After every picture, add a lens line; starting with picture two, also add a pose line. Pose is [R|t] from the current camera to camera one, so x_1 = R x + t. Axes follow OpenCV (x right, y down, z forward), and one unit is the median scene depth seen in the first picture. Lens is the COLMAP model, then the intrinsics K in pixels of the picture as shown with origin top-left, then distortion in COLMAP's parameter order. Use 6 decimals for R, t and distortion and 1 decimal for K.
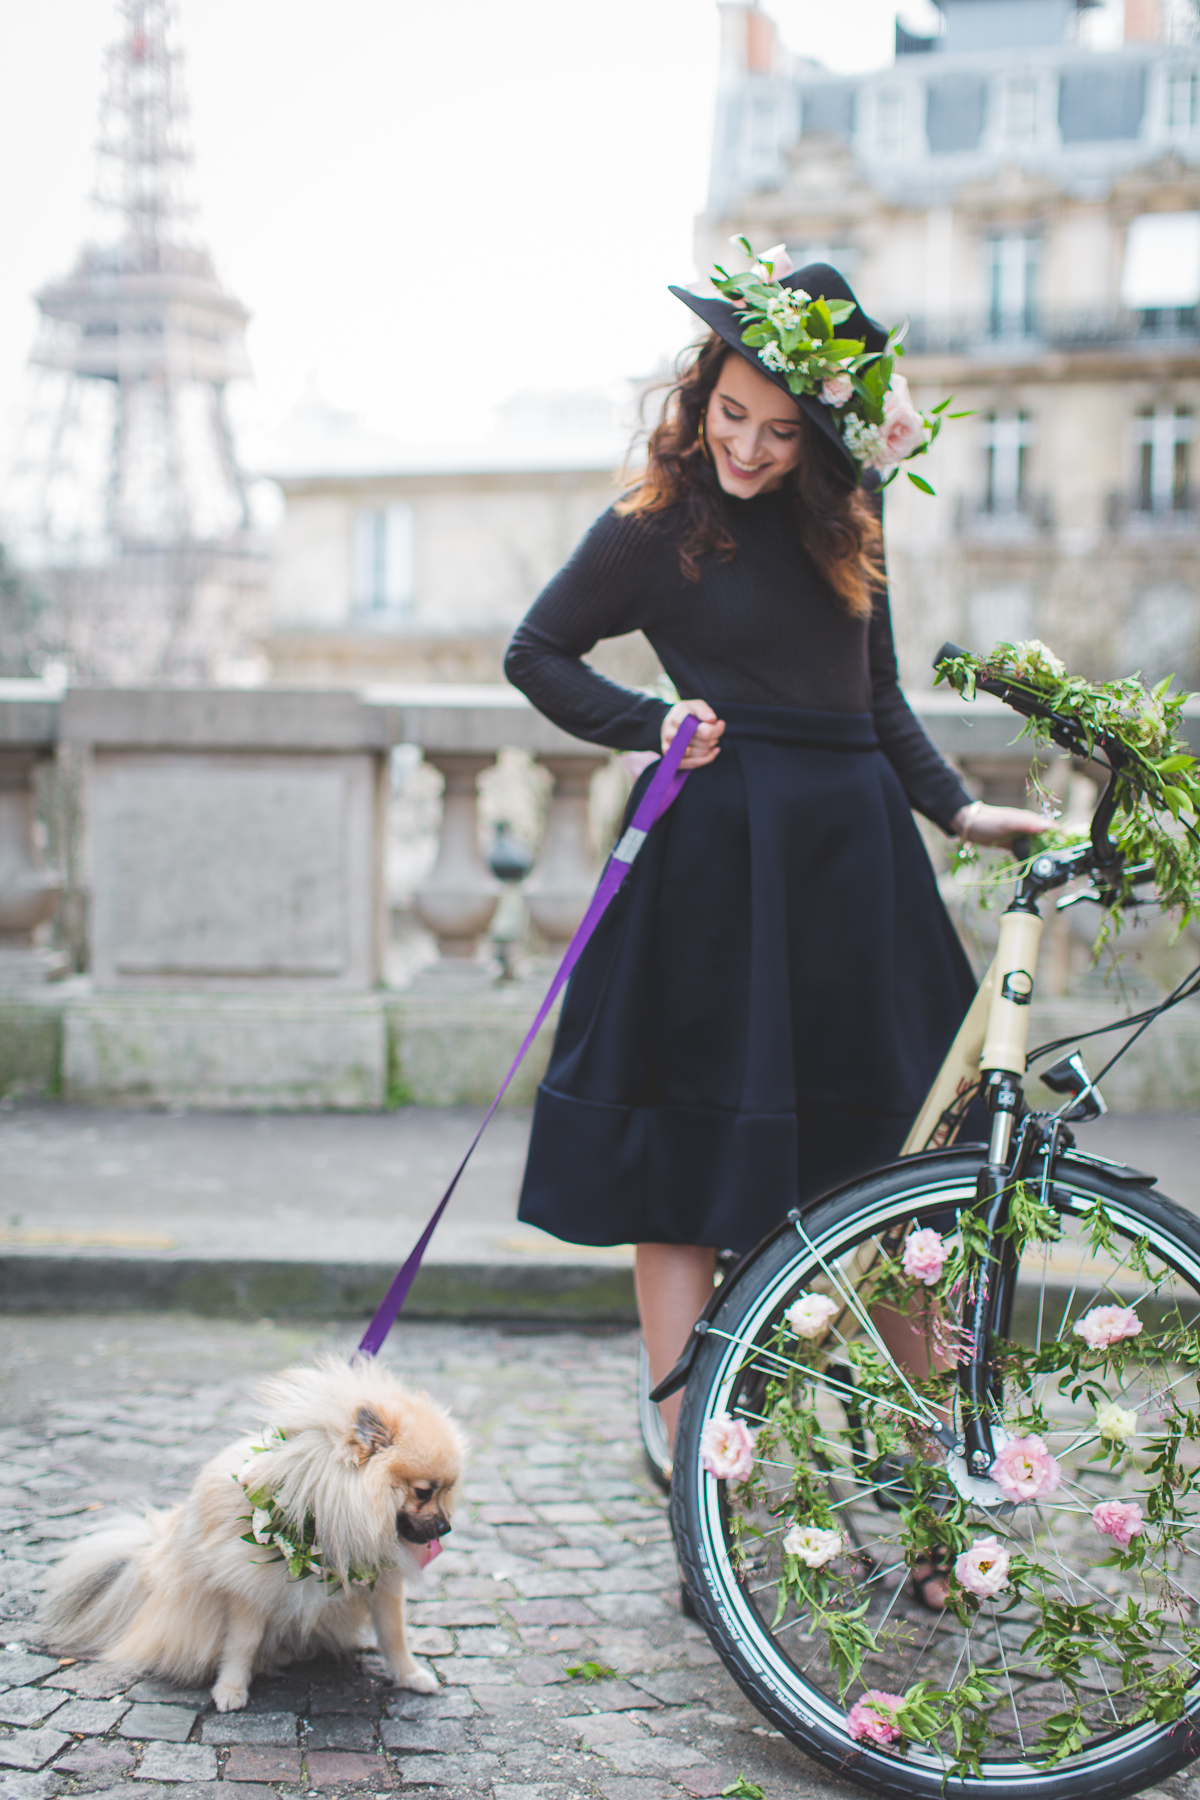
lens RADIAL K [[2647.3, 0, 600.0], [0, 2647.3, 900.0], [0, 0, 1]] dist [-0.003241, -0.012582]
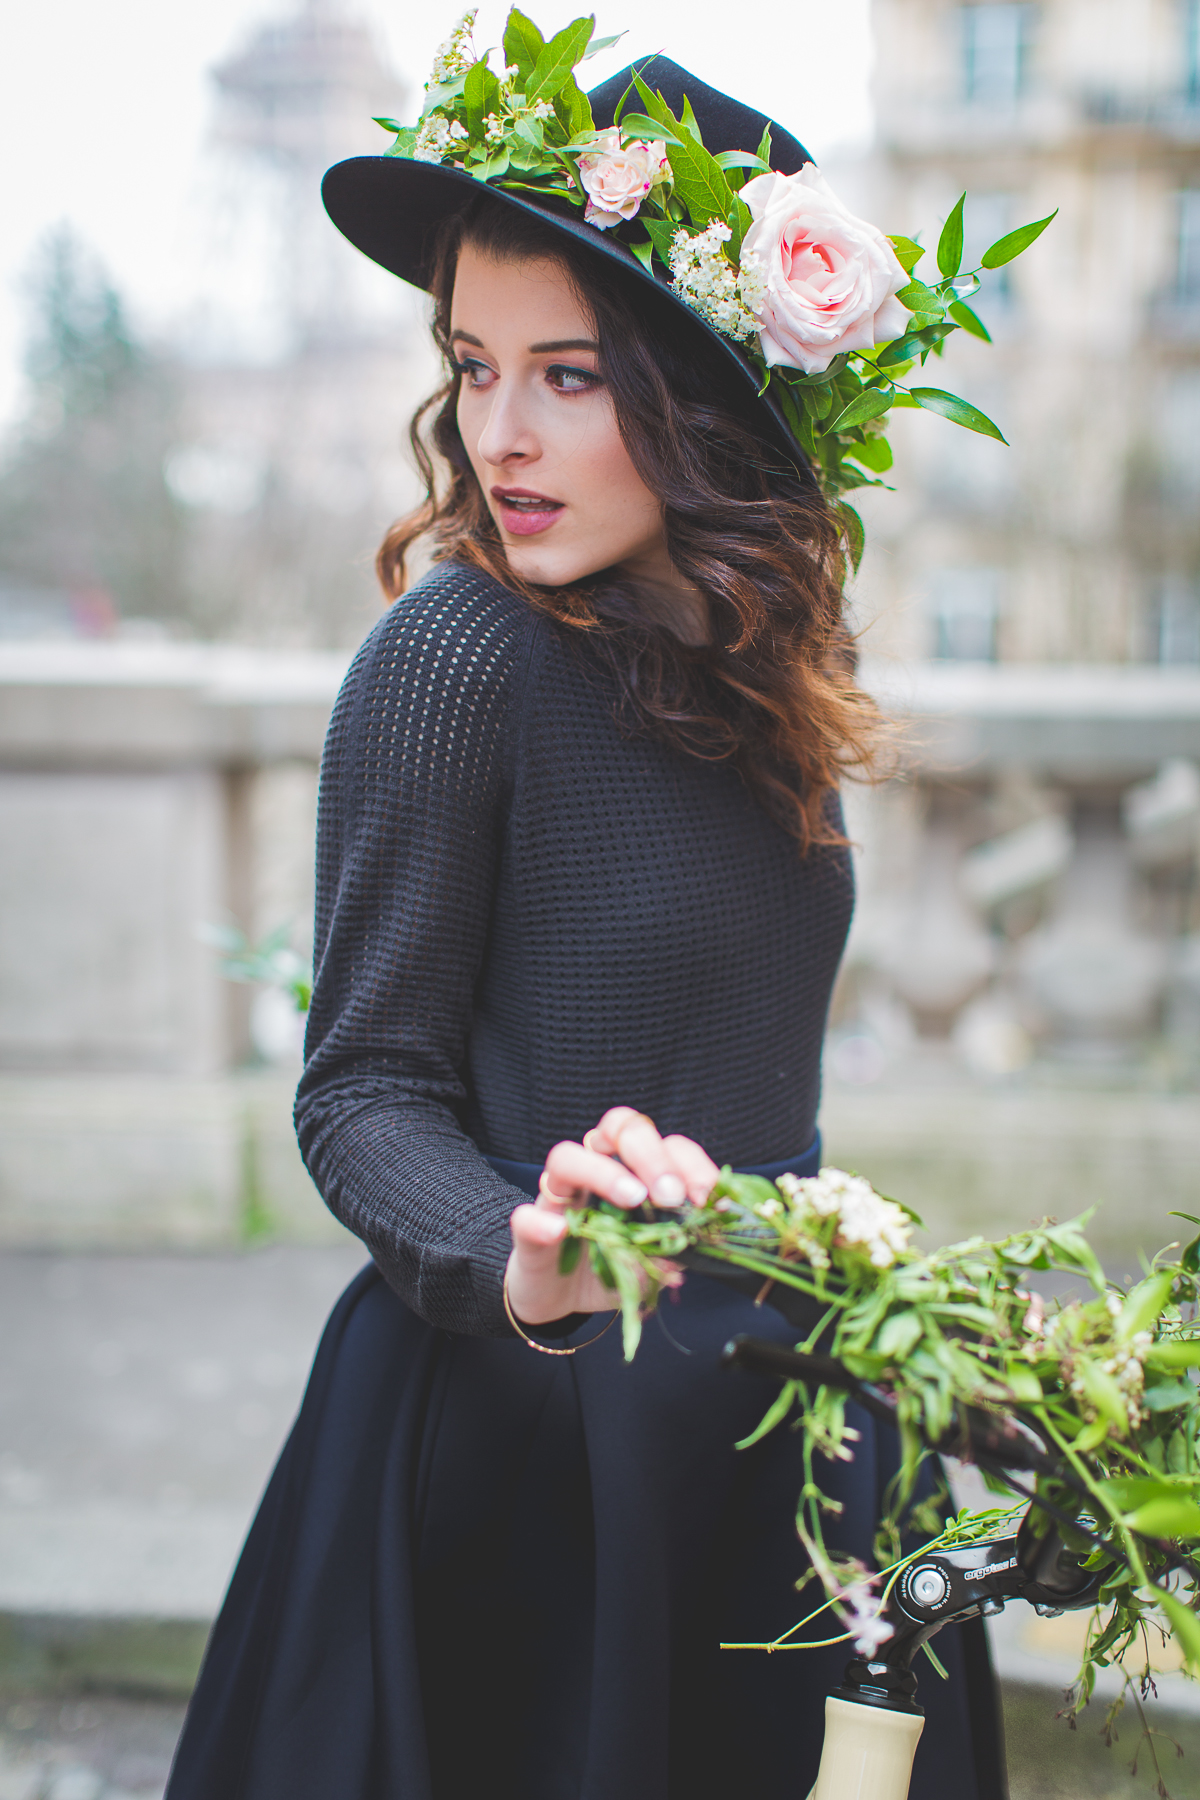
lens RADIAL K [[2602.2, 0, 600.4], [0, 2602.2, 1024.1], [0, 0, 1]] dist [0.007610, 0.028813]
pose [[0.997572, 0.012239, -0.068559, 0.144319], [-0.003339, 0.991710, 0.128453, -0.160893], [0.069563, -0.127912, 0.989343, 0.634941]]
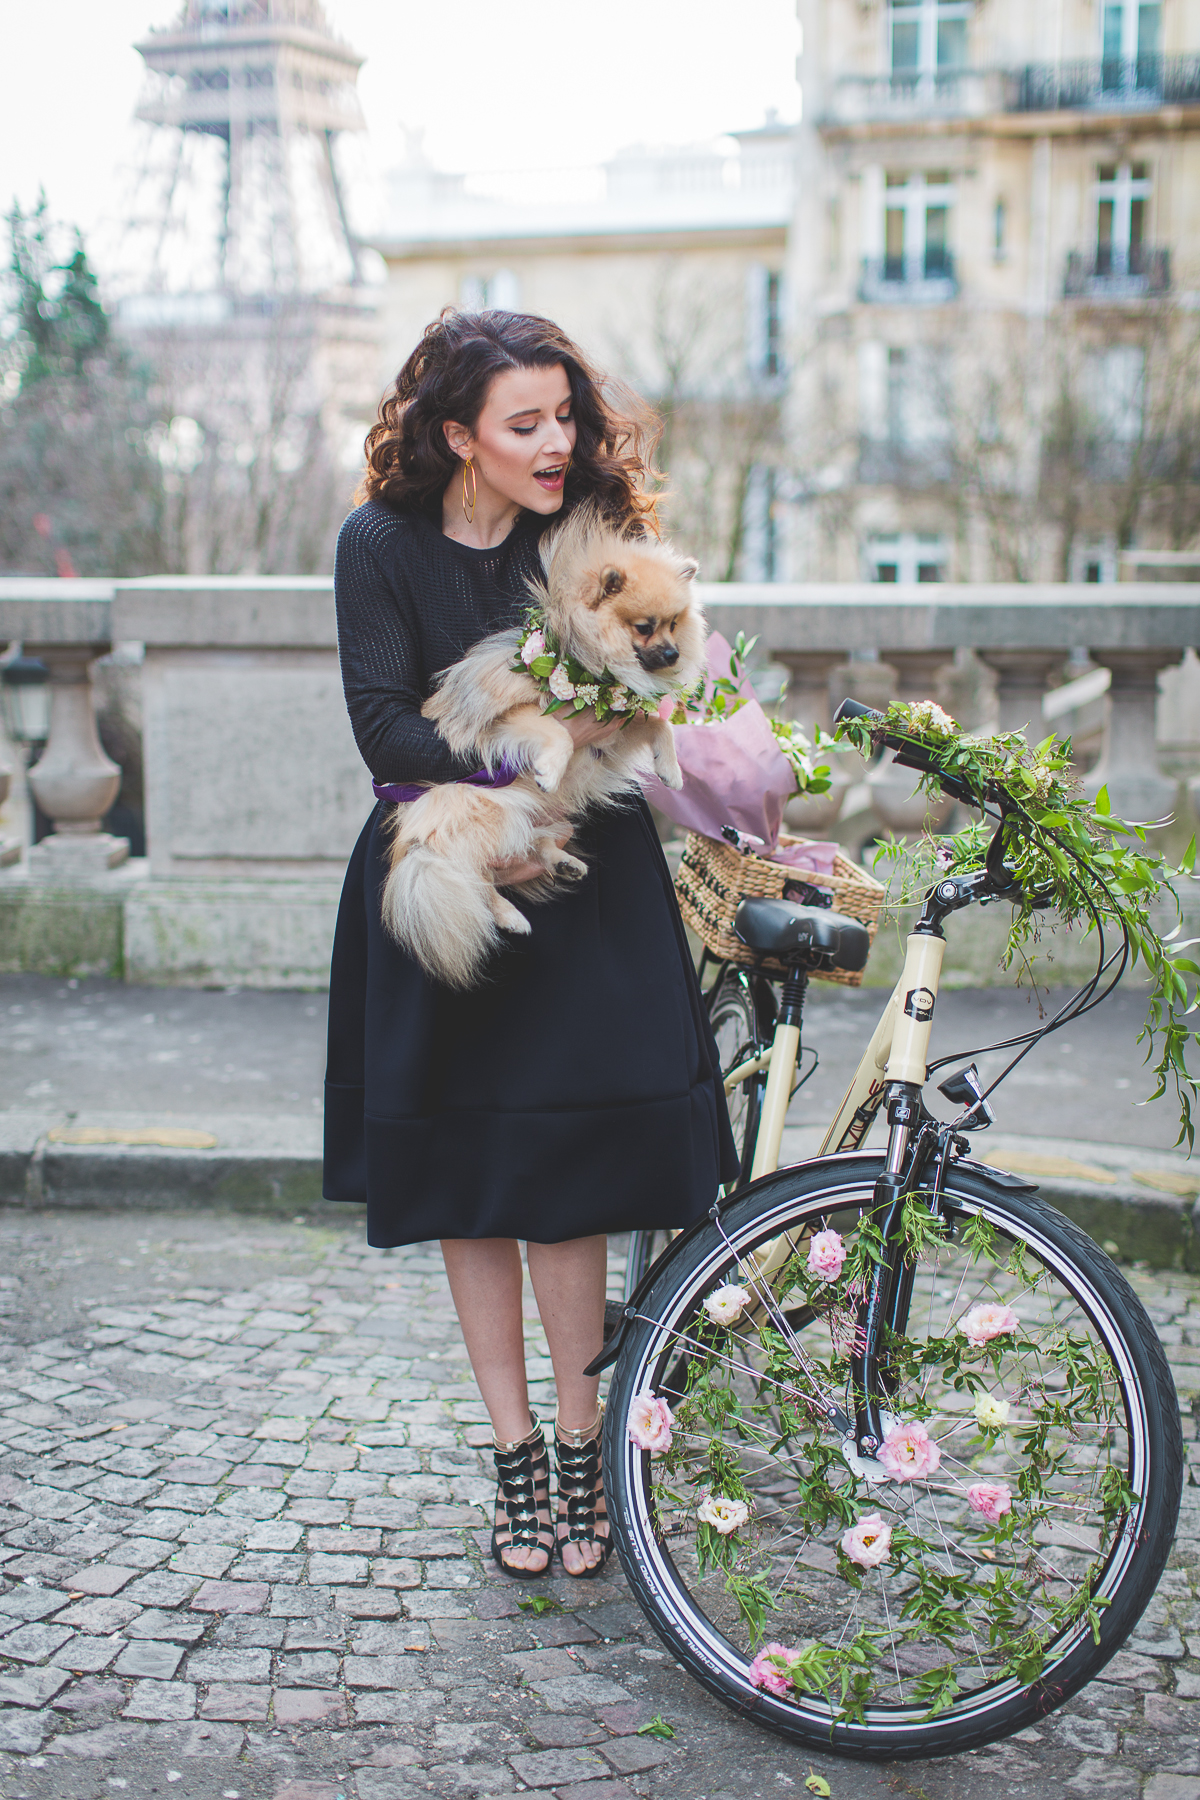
lens RADIAL K [[2647.3, 0, 600.0], [0, 2647.3, 900.0], [0, 0, 1]] dist [-0.003241, -0.012582]
pose [[0.998925, -0.003734, -0.046195, 0.077328], [0.008030, 0.995619, 0.093153, -0.114358], [0.045645, -0.093424, 0.994580, -0.090161]]
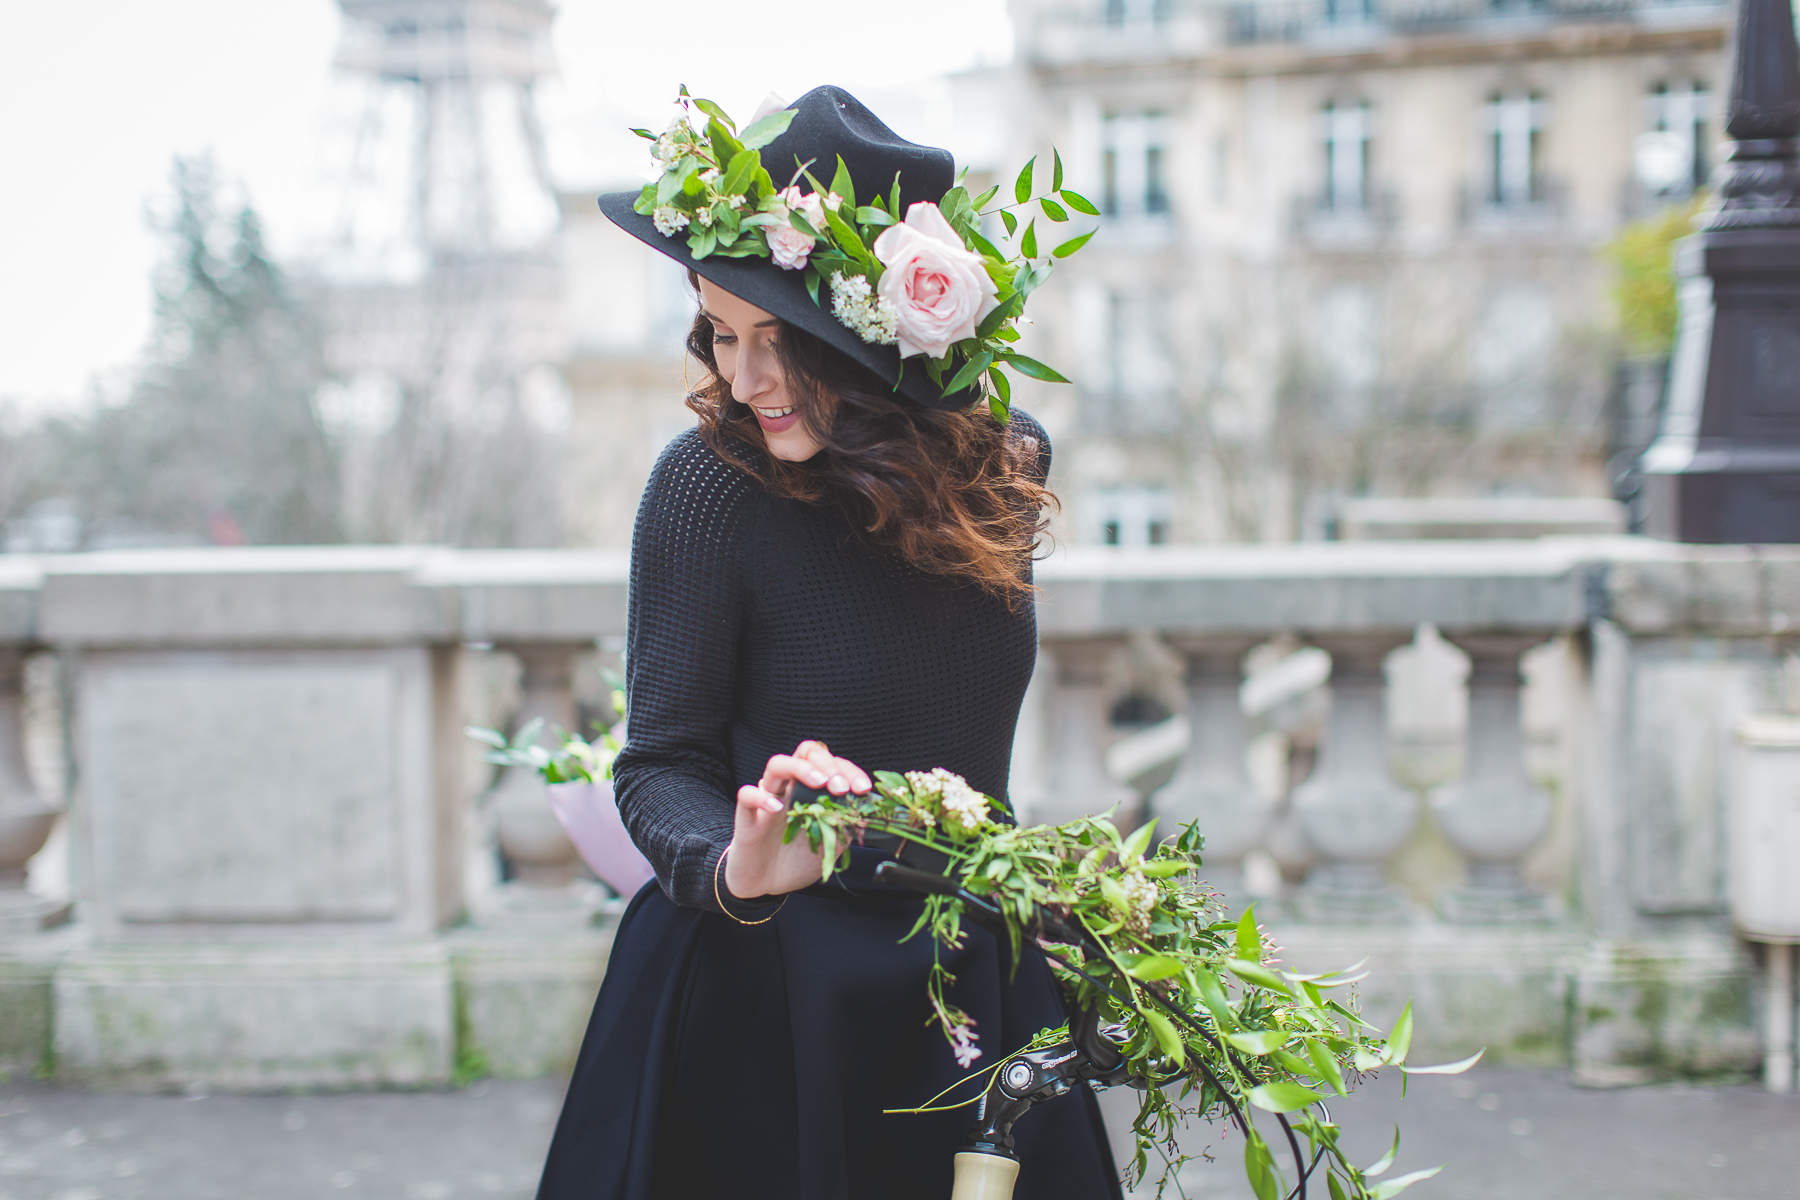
lens RADIAL K [[2778.1, 0, 921.6], [0, 2778.1, 600.5], [0, 0, 1]] dist [-0.002219, 0.043843]
pose [[0.999652, -0.024363, -0.010140, 0.156085], [0.024323, 0.999696, -0.004009, -0.130538], [0.010234, 0.003761, 0.999941, 0.327777]]
